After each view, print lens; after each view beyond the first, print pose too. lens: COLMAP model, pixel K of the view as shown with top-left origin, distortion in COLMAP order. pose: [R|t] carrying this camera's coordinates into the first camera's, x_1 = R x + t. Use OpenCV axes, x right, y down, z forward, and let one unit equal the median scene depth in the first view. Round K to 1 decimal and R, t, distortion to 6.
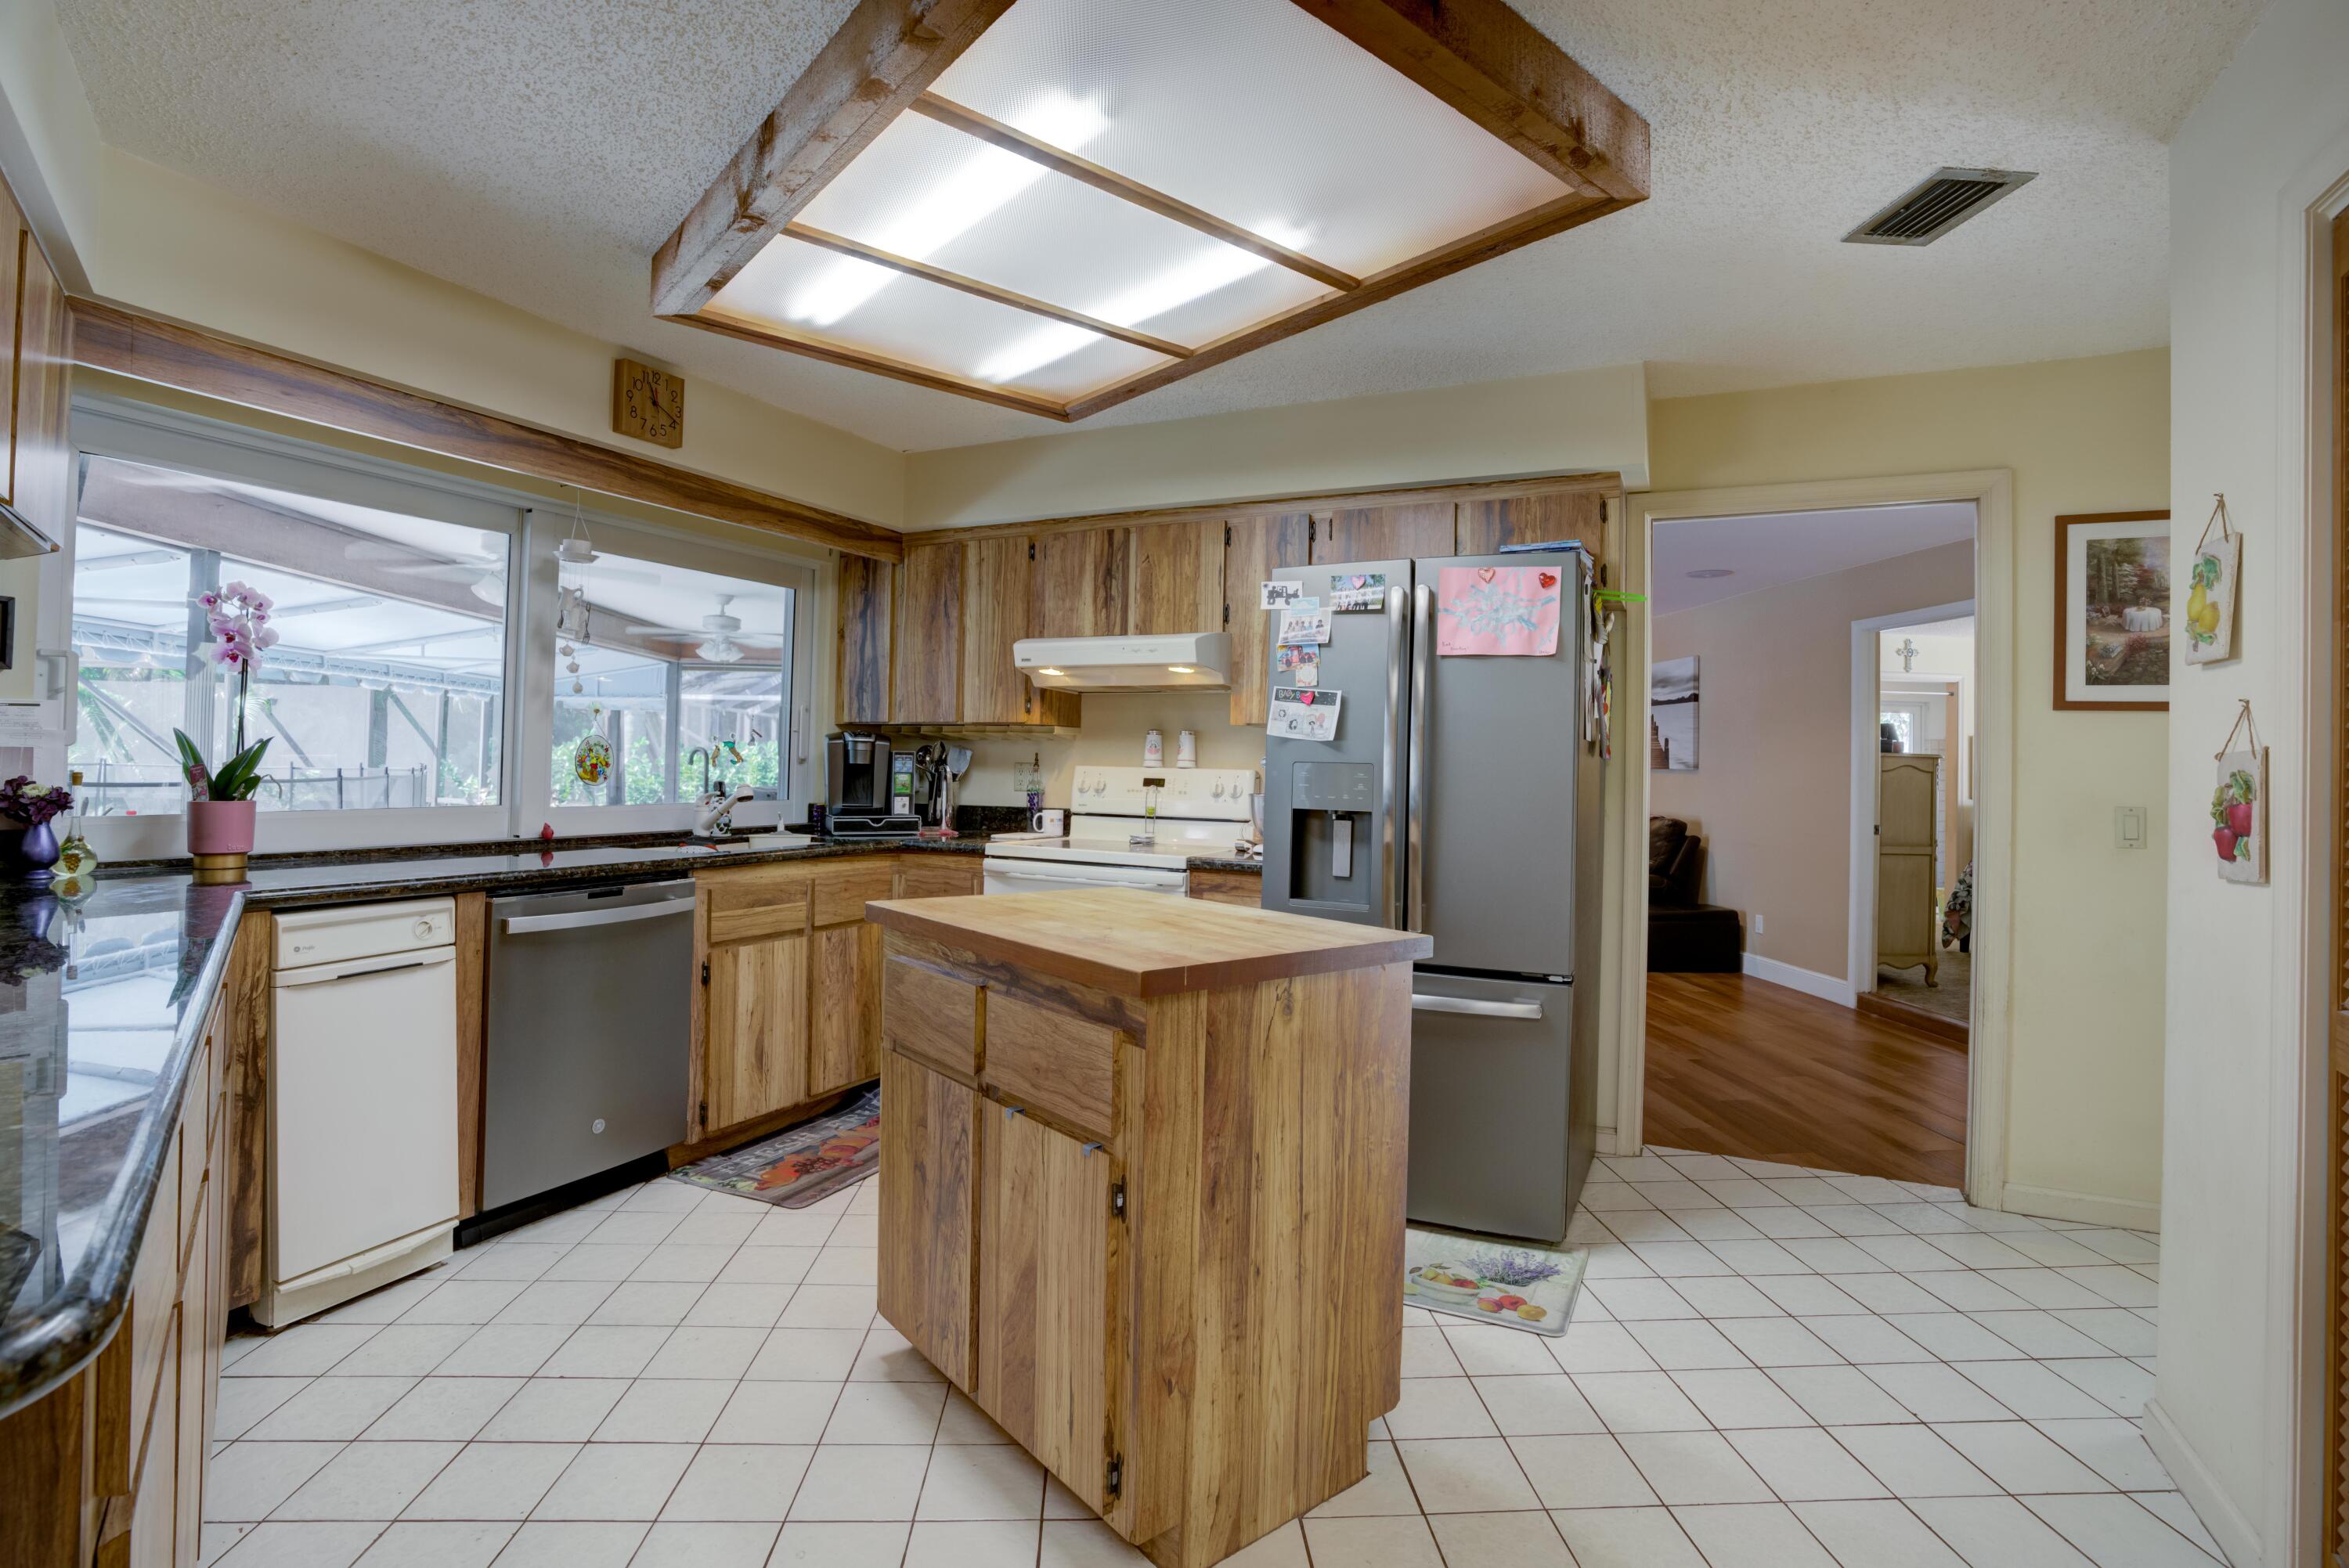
lens RADIAL K [[1104.4, 0, 1177.8], [0, 1104.4, 759.7], [0, 0, 1]] dist [-0.078001, 0.031481]
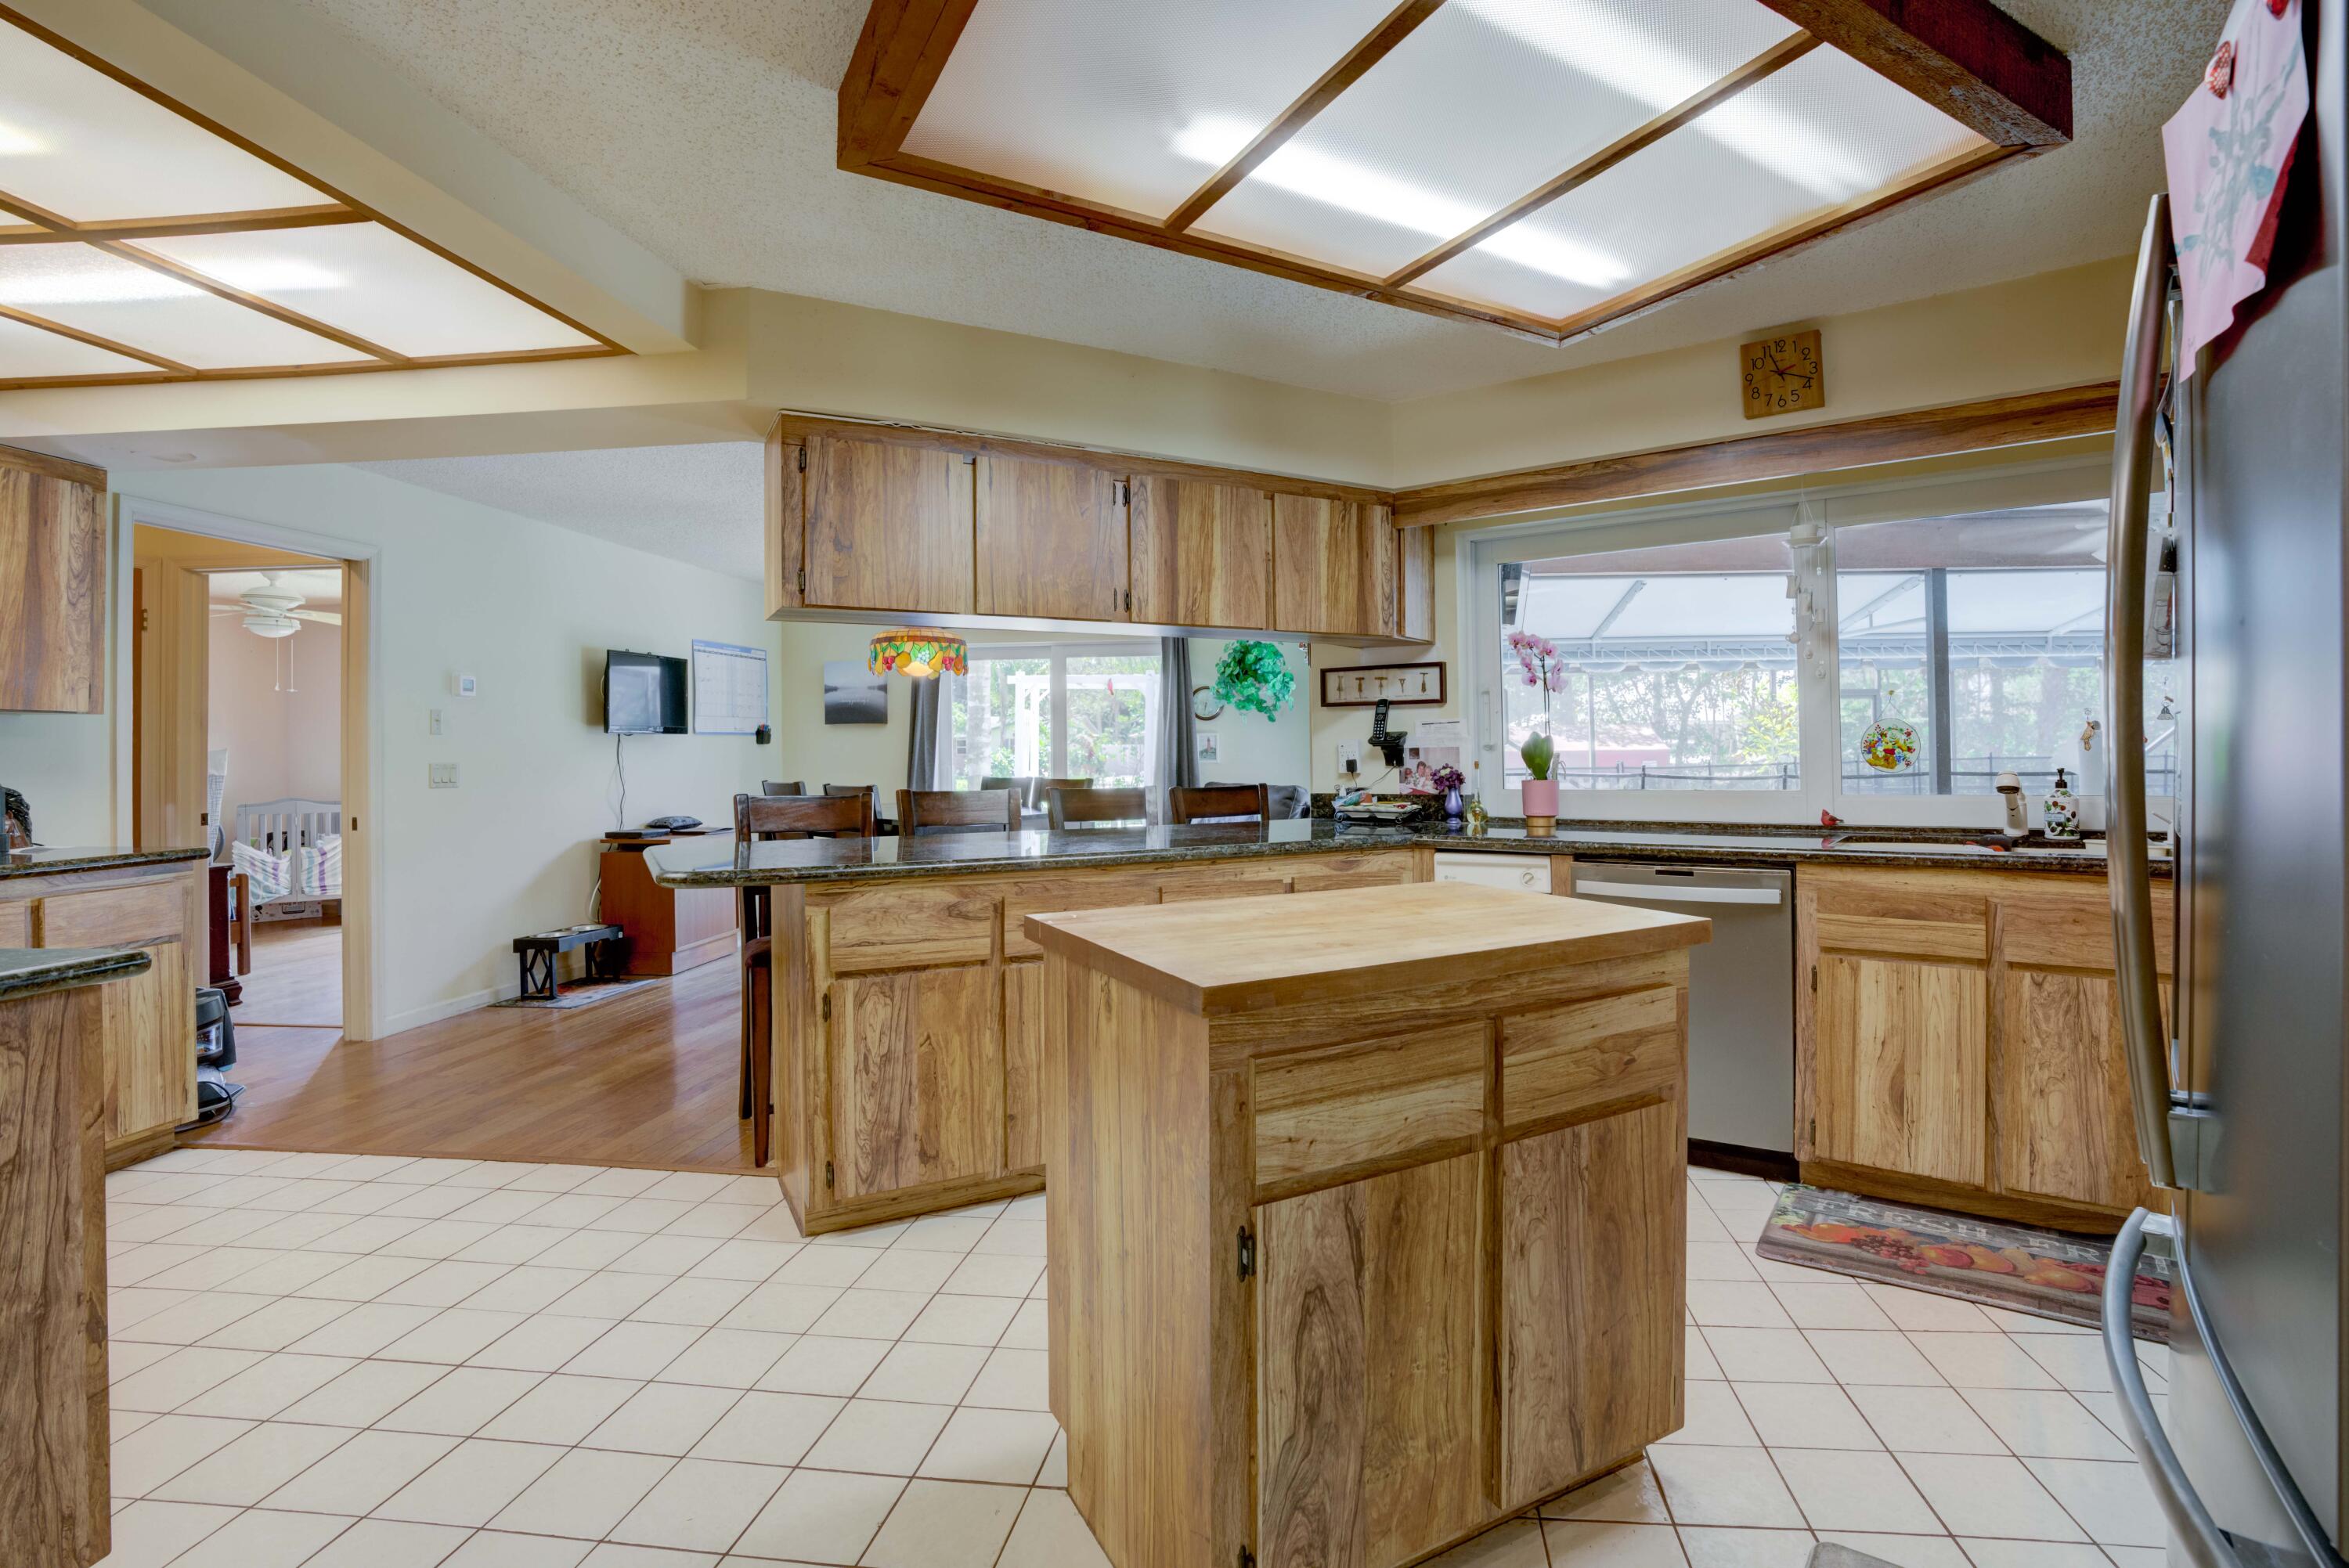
lens RADIAL K [[1113.3, 0, 1258.0], [0, 1113.3, 745.4], [0, 0, 1]] dist [-0.074762, 0.032799]
pose [[-0.157343, -0.021546, -0.987309, 0.517659], [0.013767, 0.999617, -0.024008, 0.017011], [0.987448, -0.017369, -0.156986, 0.660530]]
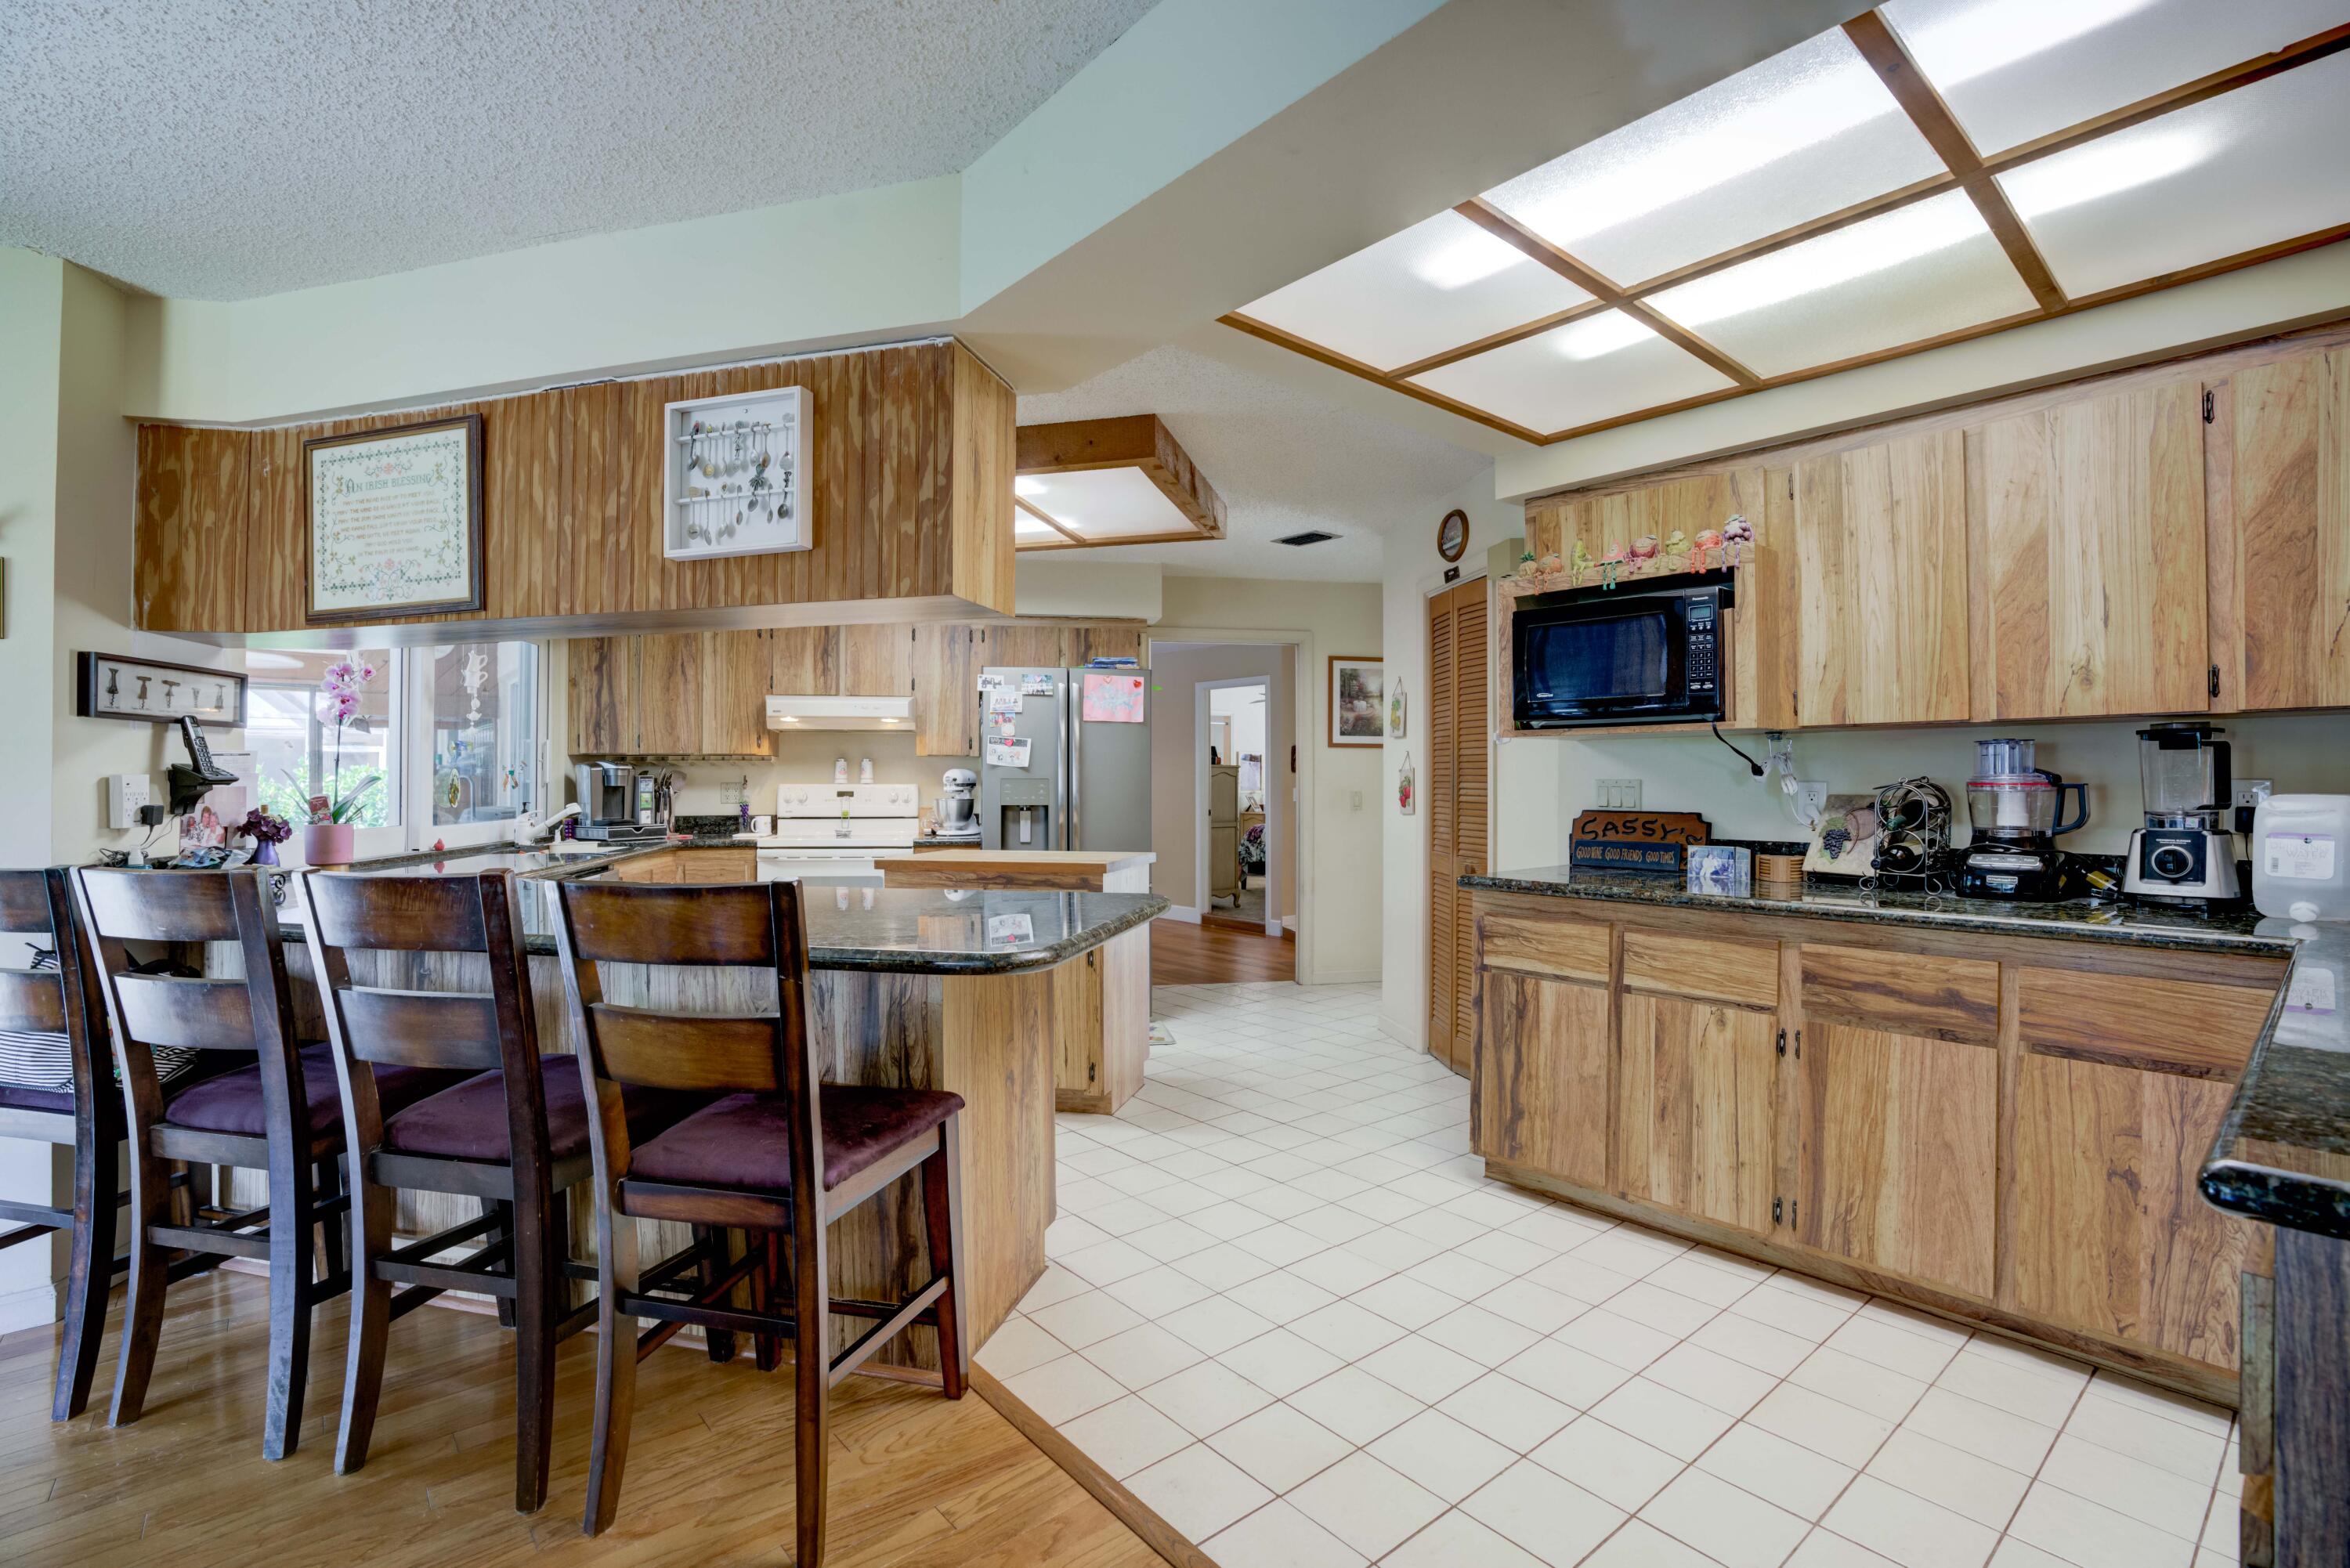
lens RADIAL K [[1072.4, 0, 1175.0], [0, 1072.4, 784.0], [0, 0, 1]] dist [-0.078735, 0.032032]
pose [[0.807881, -0.022407, 0.588920, -0.621719], [0.014123, 0.999726, 0.018663, -0.015771], [-0.589177, -0.006760, 0.807976, -0.499963]]
